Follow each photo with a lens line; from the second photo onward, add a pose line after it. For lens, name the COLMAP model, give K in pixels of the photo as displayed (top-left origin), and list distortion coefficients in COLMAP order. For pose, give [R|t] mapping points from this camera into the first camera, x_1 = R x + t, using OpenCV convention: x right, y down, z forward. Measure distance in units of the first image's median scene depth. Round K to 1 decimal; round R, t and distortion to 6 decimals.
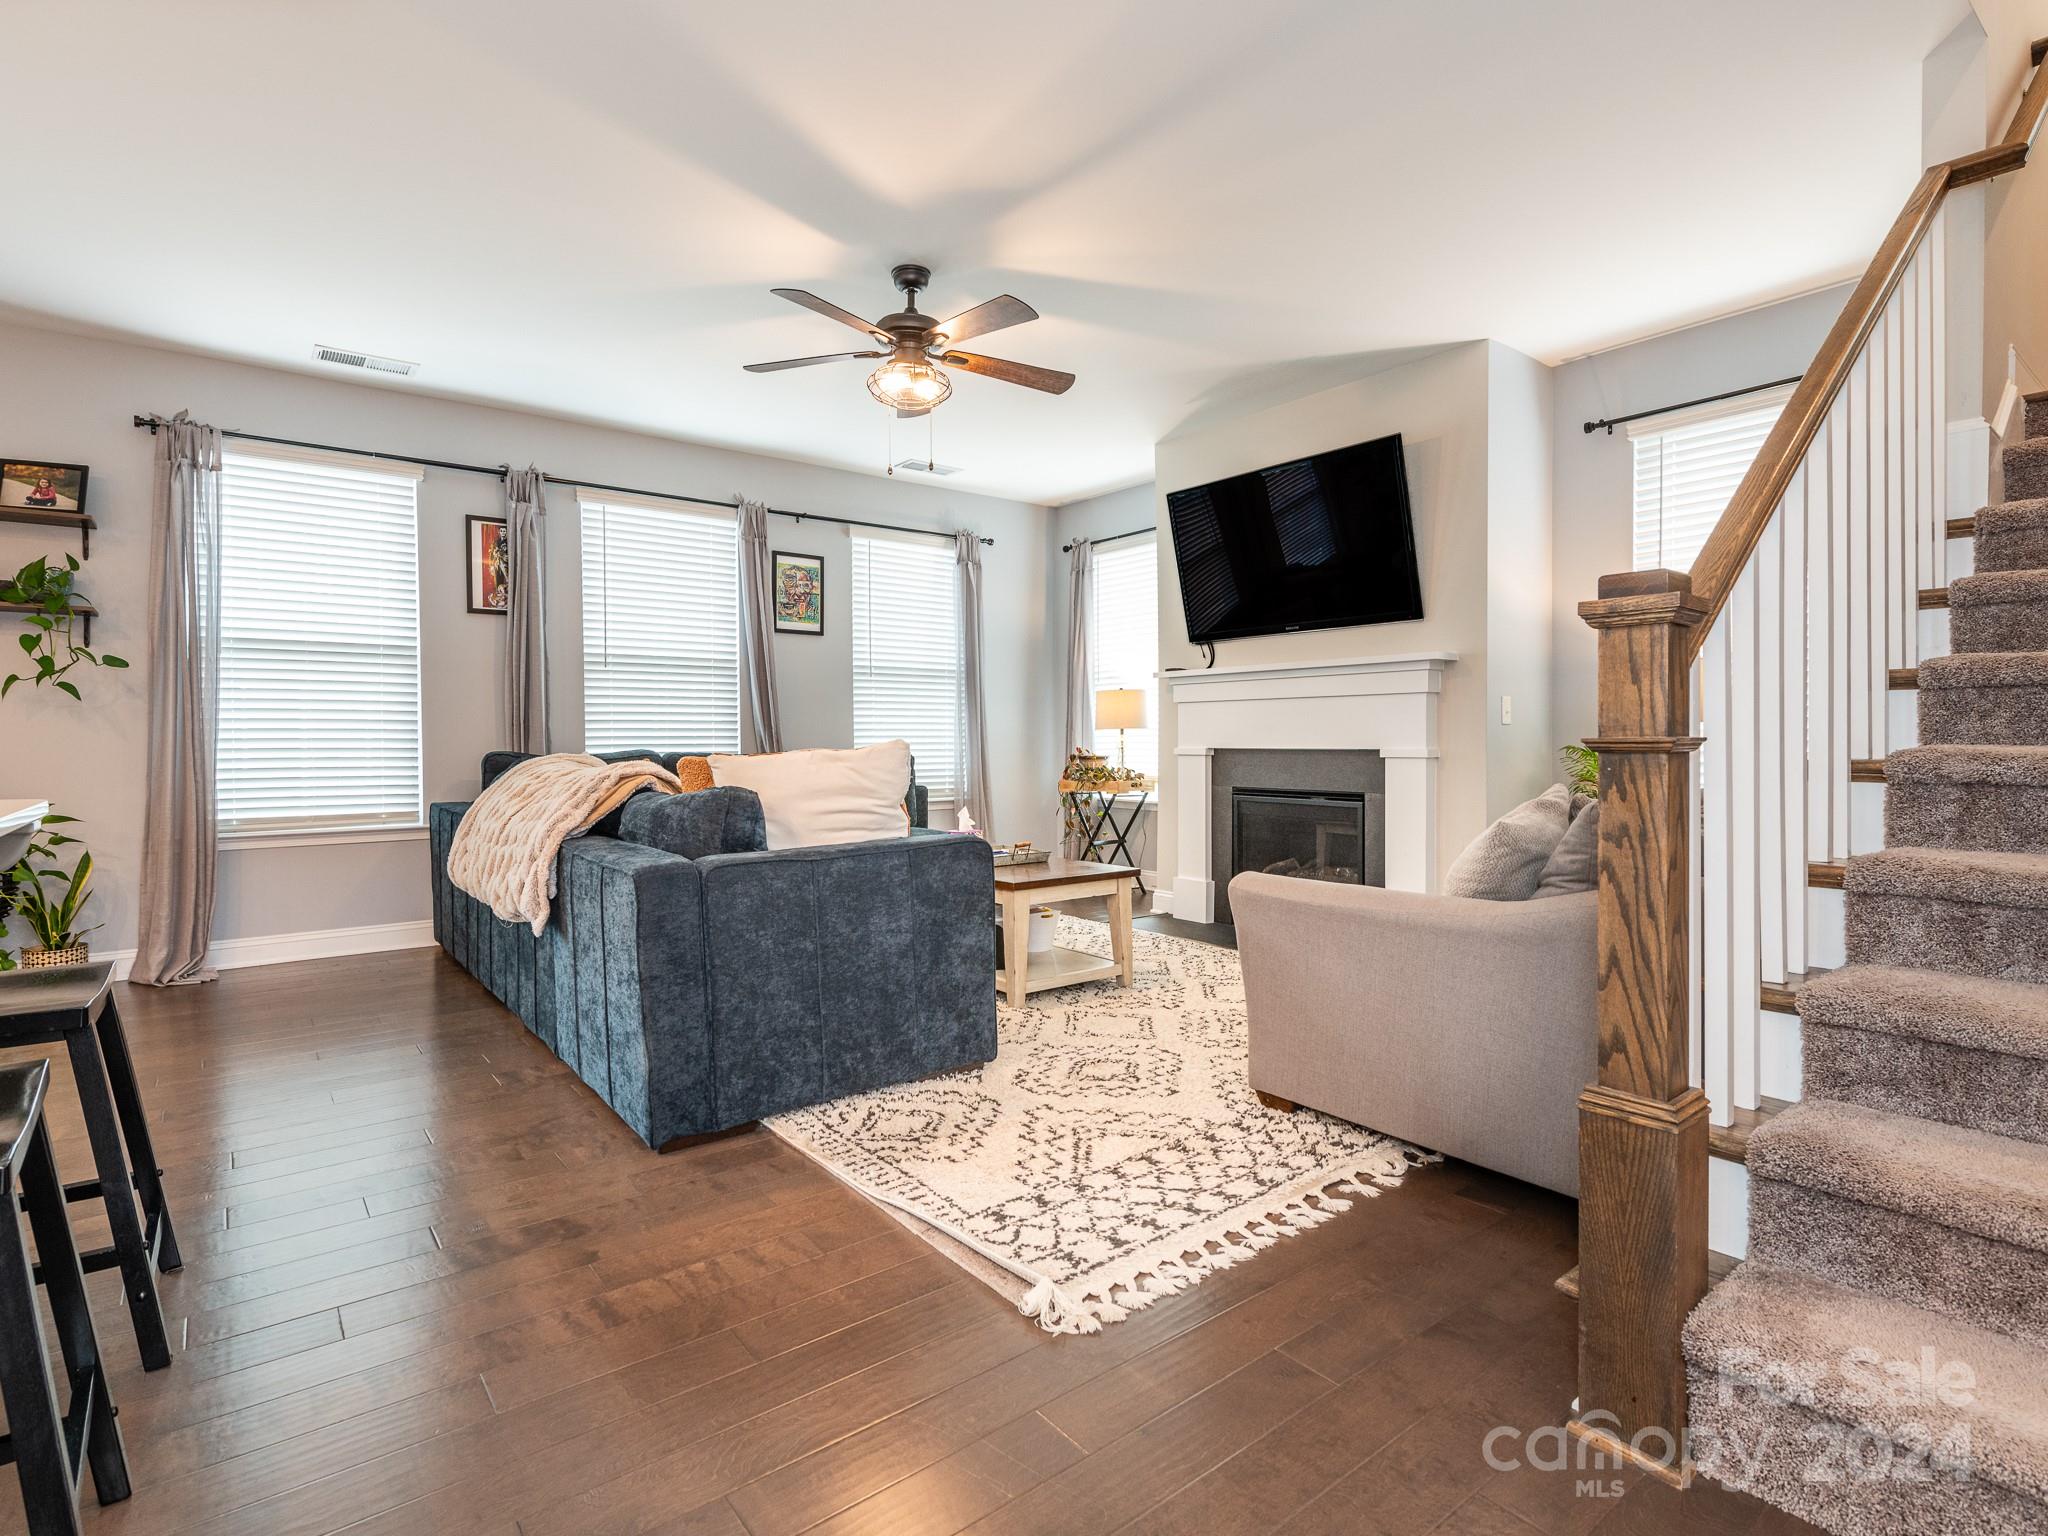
lens RADIAL K [[1010.5, 0, 940.1], [0, 1010.5, 786.5], [0, 0, 1]] dist [-0.004502, 0.000232]
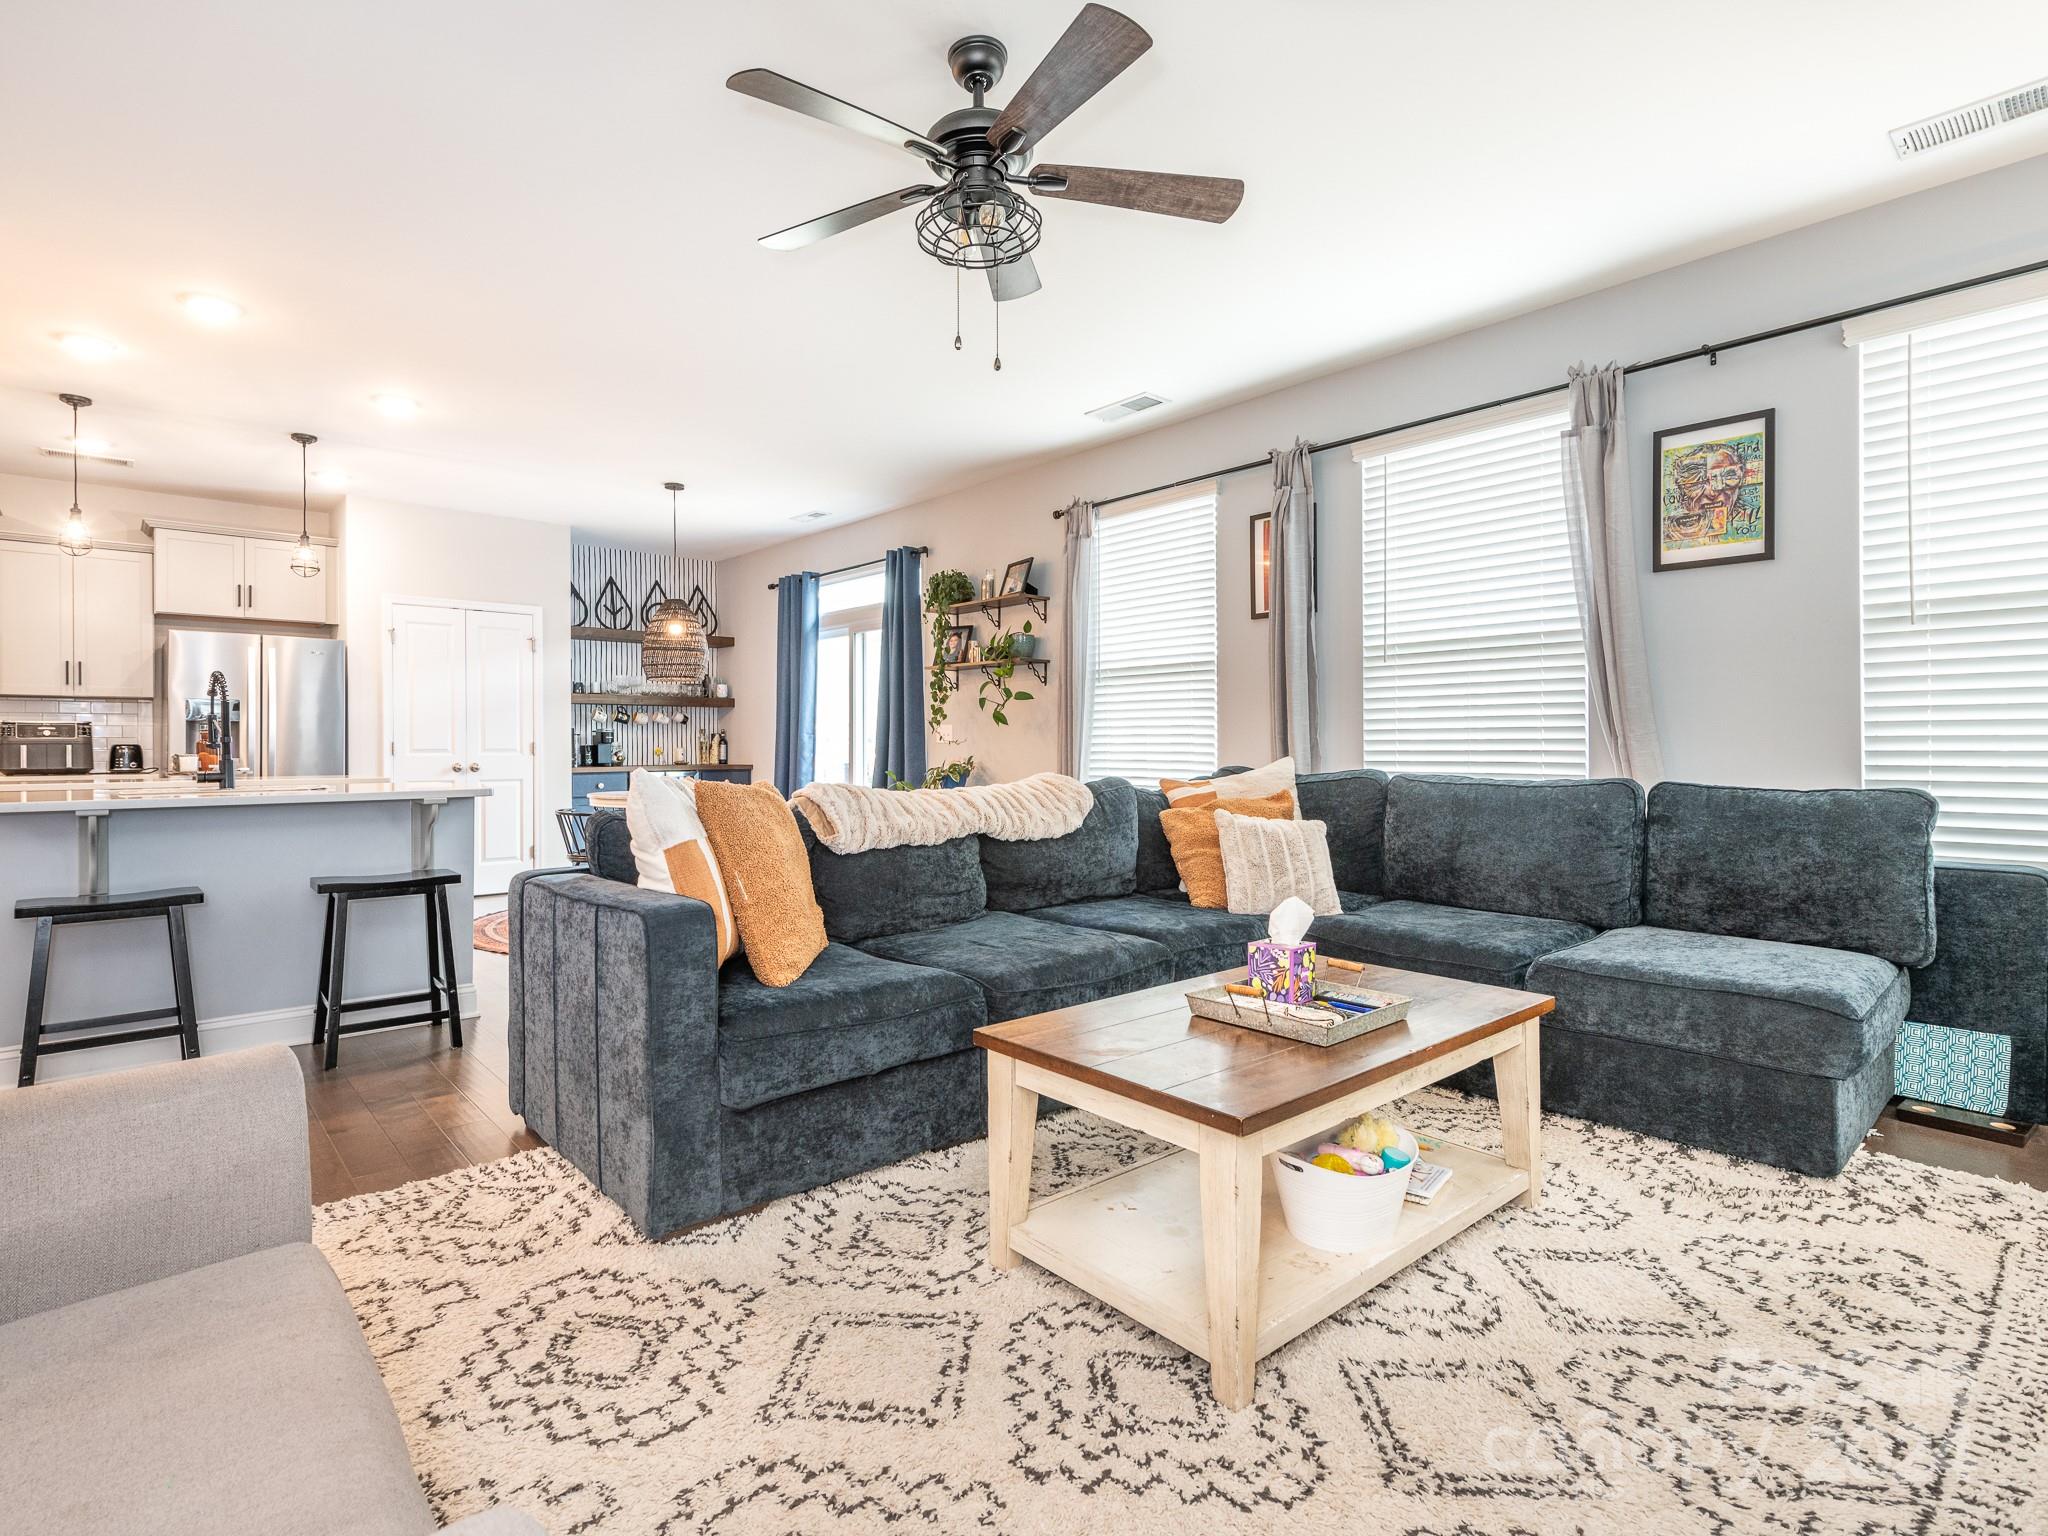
lens RADIAL K [[1010.5, 0, 1013.7], [0, 1010.5, 760.4], [0, 0, 1]] dist [-0.004502, 0.000232]
pose [[0.097094, 0.019785, -0.995079, 0.531003], [-0.041245, 0.999024, 0.015839, -0.054838], [0.994420, 0.039504, 0.097815, 0.818278]]
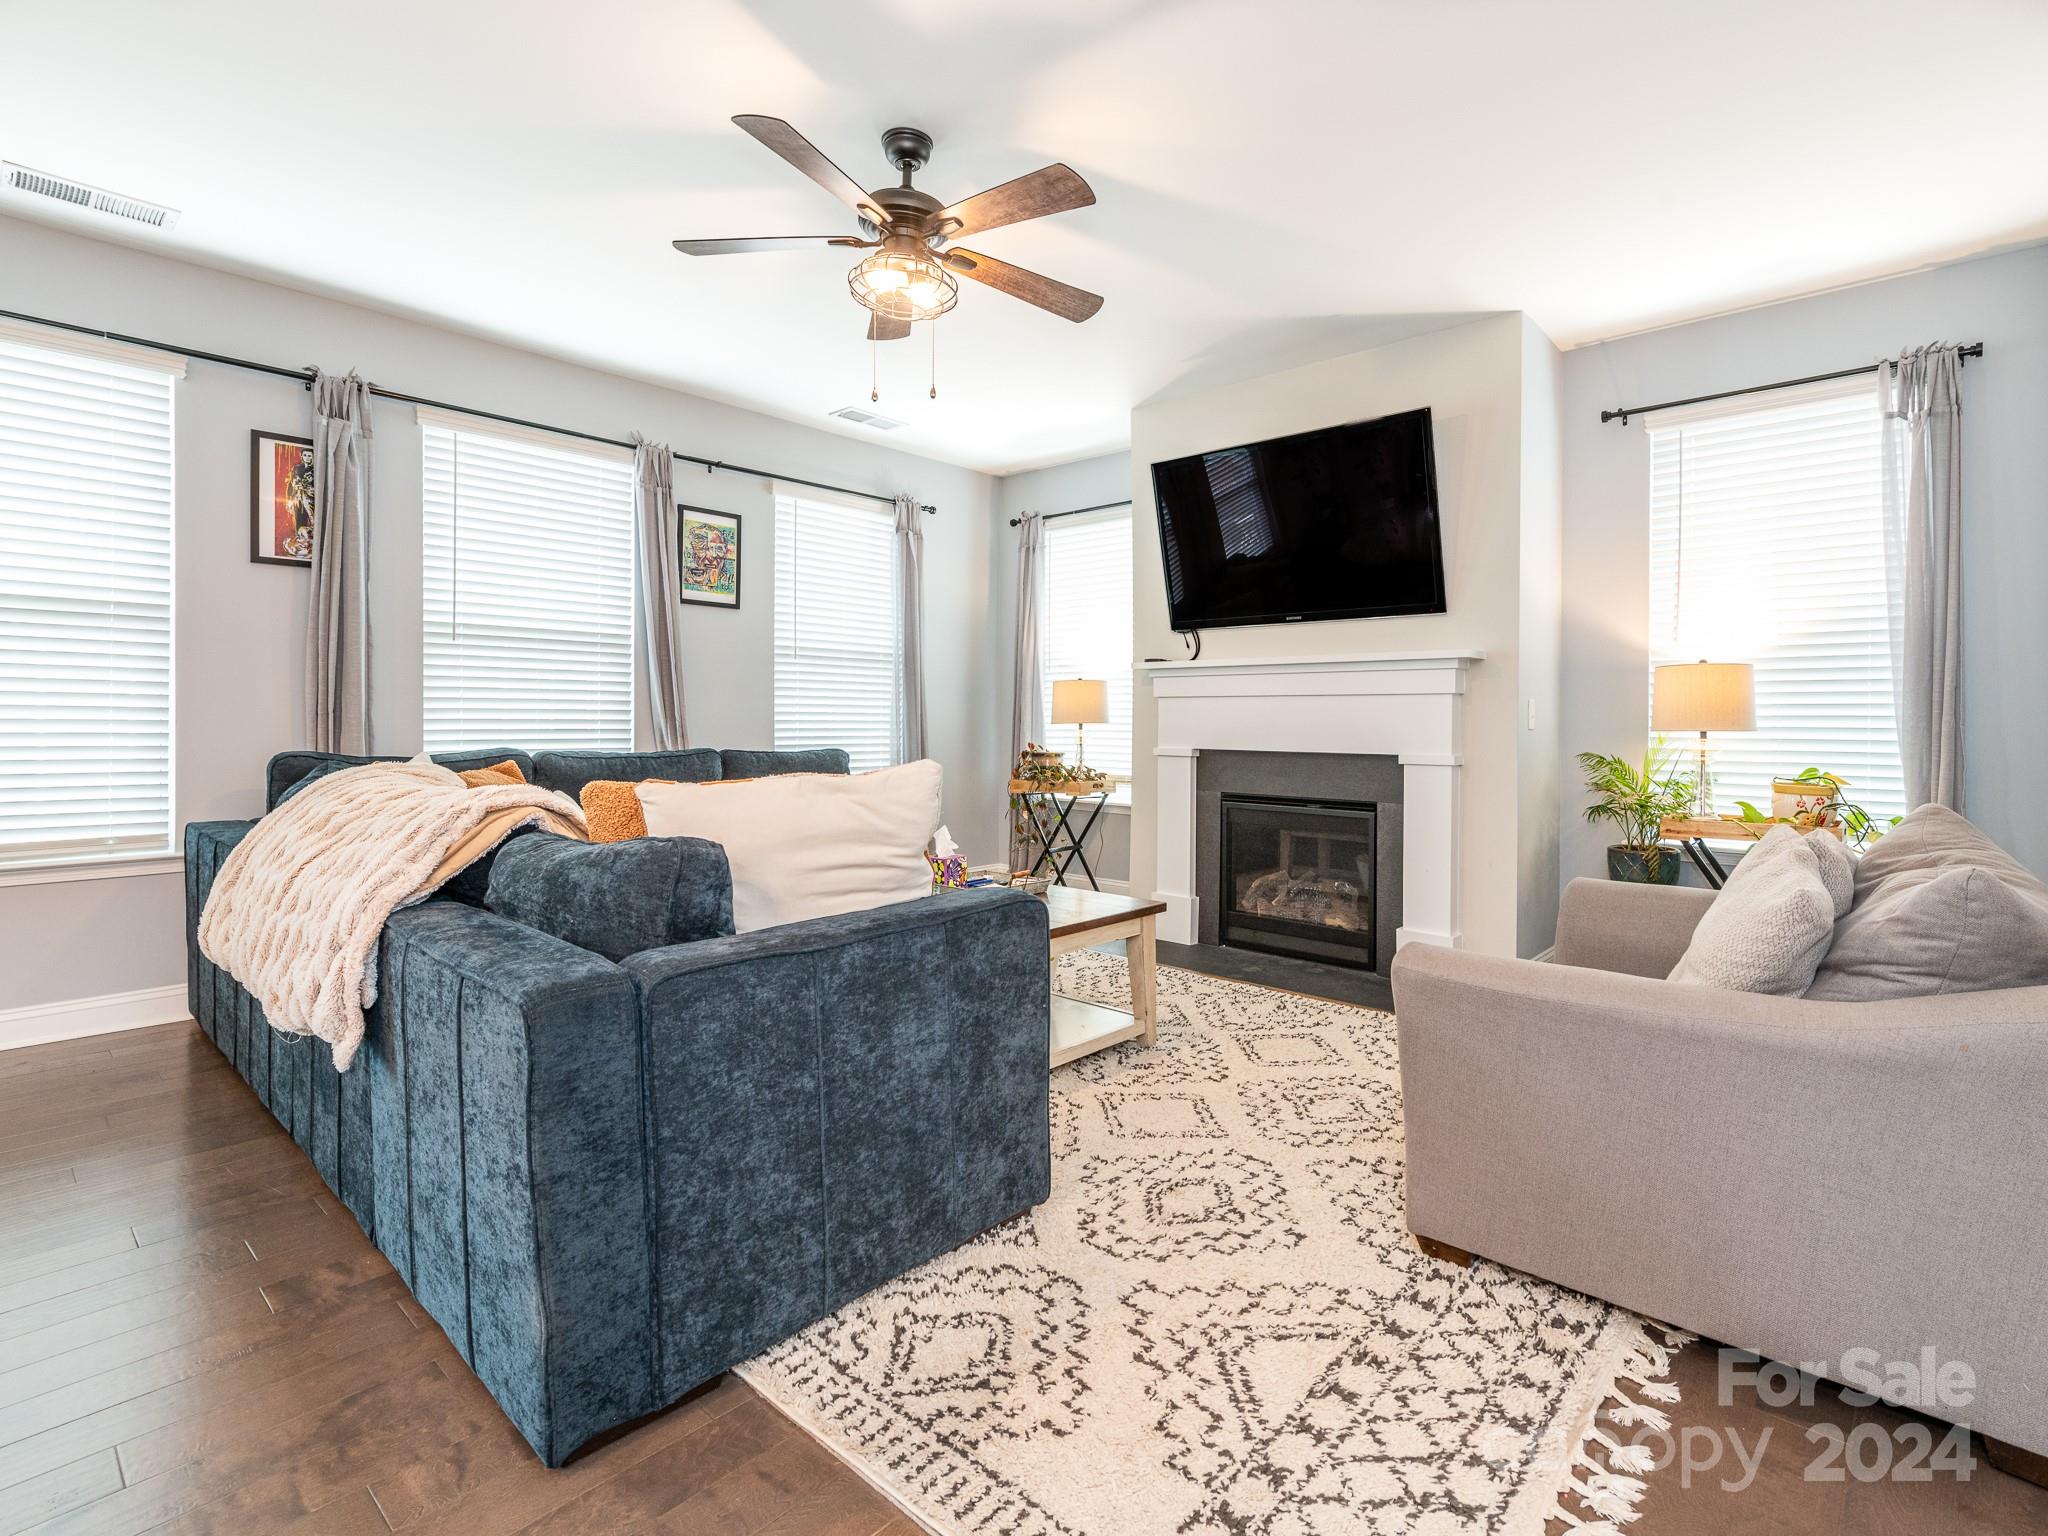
lens RADIAL K [[1010.5, 0, 1031.5], [0, 1010.5, 738.3], [0, 0, 1]] dist [-0.004502, 0.000232]
pose [[0.978070, 0.006640, 0.208169, -0.076764], [-0.000577, 0.999574, -0.029177, -0.027478], [-0.208274, 0.028417, 0.977658, 0.201098]]
